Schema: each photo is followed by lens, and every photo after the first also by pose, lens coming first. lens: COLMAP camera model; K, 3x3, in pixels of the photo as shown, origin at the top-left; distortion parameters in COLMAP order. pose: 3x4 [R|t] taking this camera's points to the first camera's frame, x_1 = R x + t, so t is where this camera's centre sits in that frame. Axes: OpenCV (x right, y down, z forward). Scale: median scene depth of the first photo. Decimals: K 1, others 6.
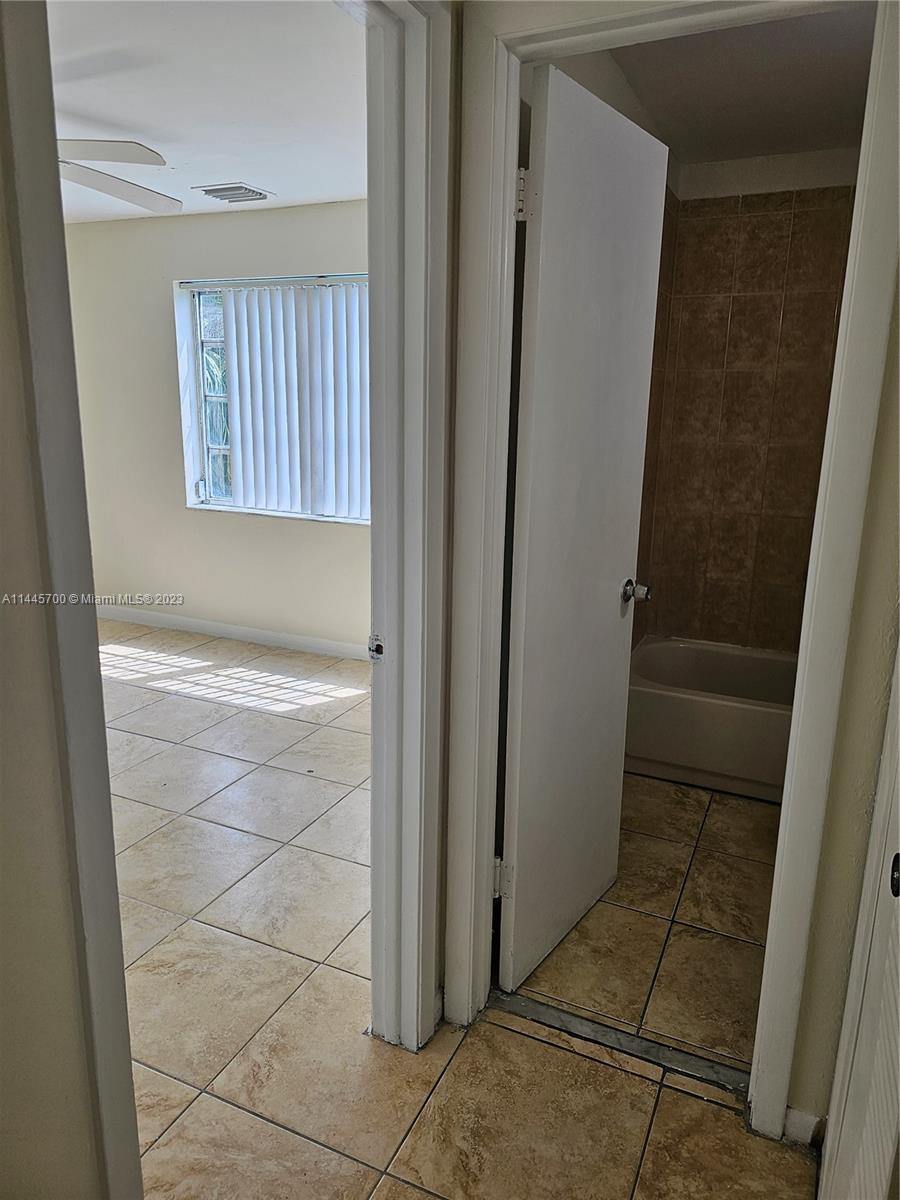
lens RADIAL K [[800.3, 0, 453.0], [0, 800.3, 590.1], [0, 0, 1]] dist [0.061587, -0.054220]
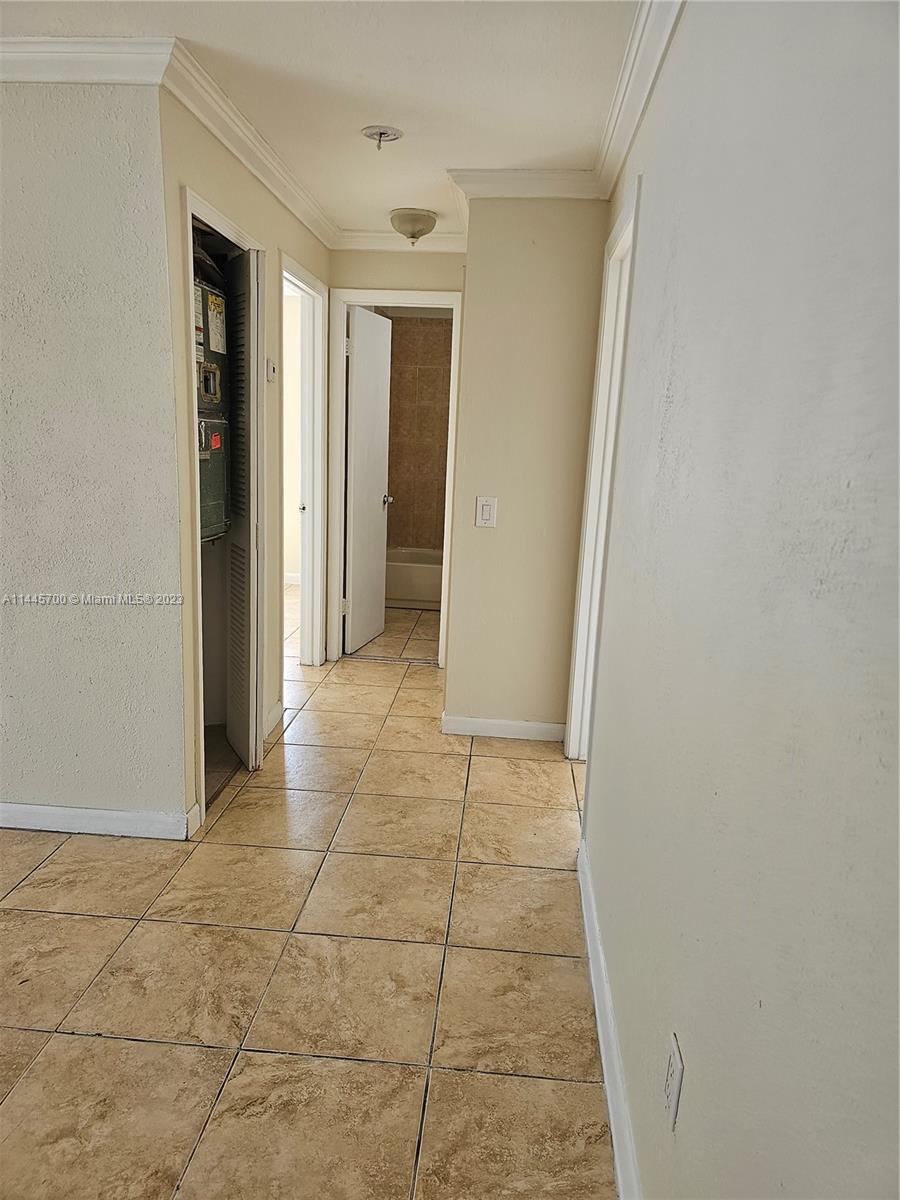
lens RADIAL K [[800.3, 0, 445.0], [0, 800.3, 607.2], [0, 0, 1]] dist [0.061587, -0.054220]
pose [[0.938451, -0.054294, 0.341118, -0.294215], [0.053114, 0.998506, 0.012807, 0.199268], [-0.341304, 0.006100, 0.939933, -0.861976]]
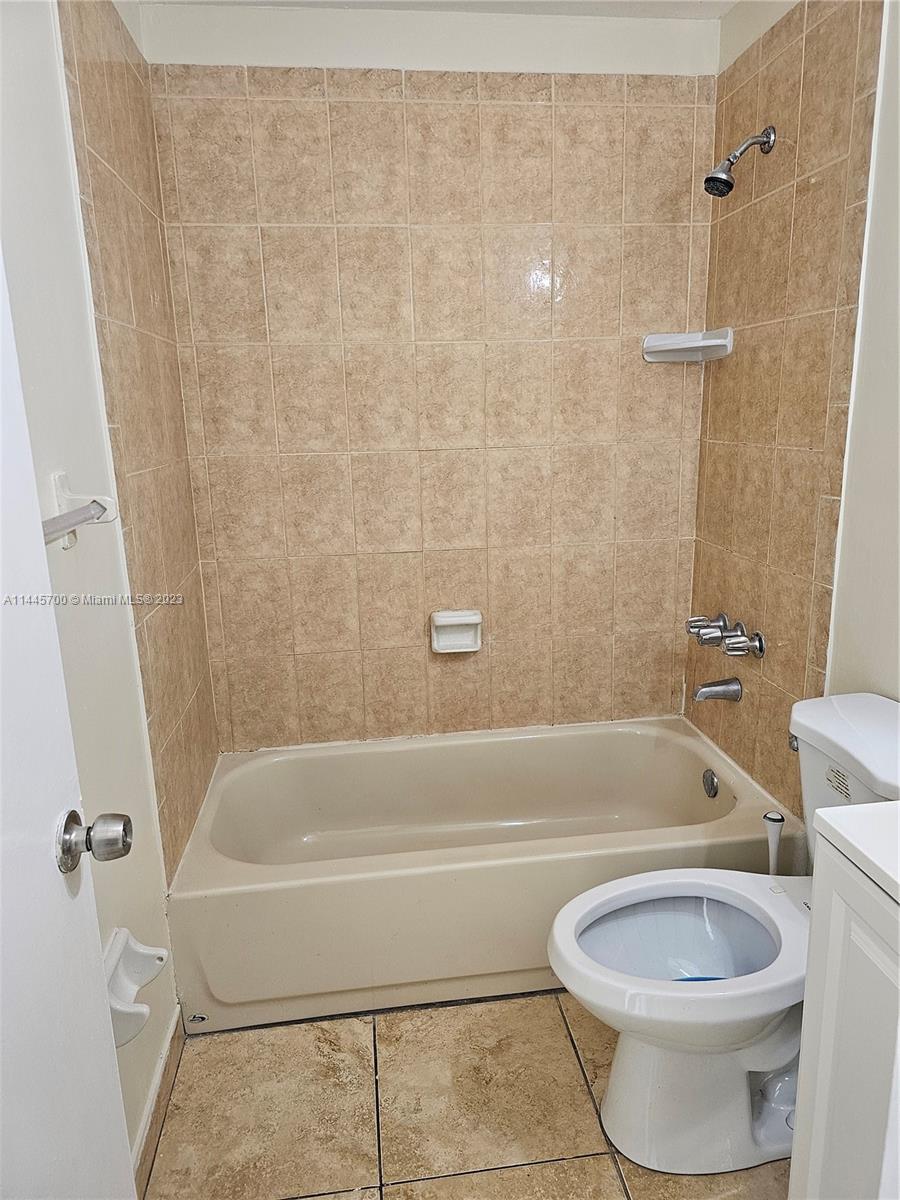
lens RADIAL K [[800.3, 0, 459.6], [0, 800.3, 590.9], [0, 0, 1]] dist [0.061587, -0.054220]
pose [[0.839543, -0.160672, 0.518992, 0.098044], [0.161261, 0.985914, 0.044362, -0.081503], [-0.518809, 0.046449, 0.853627, 0.384339]]
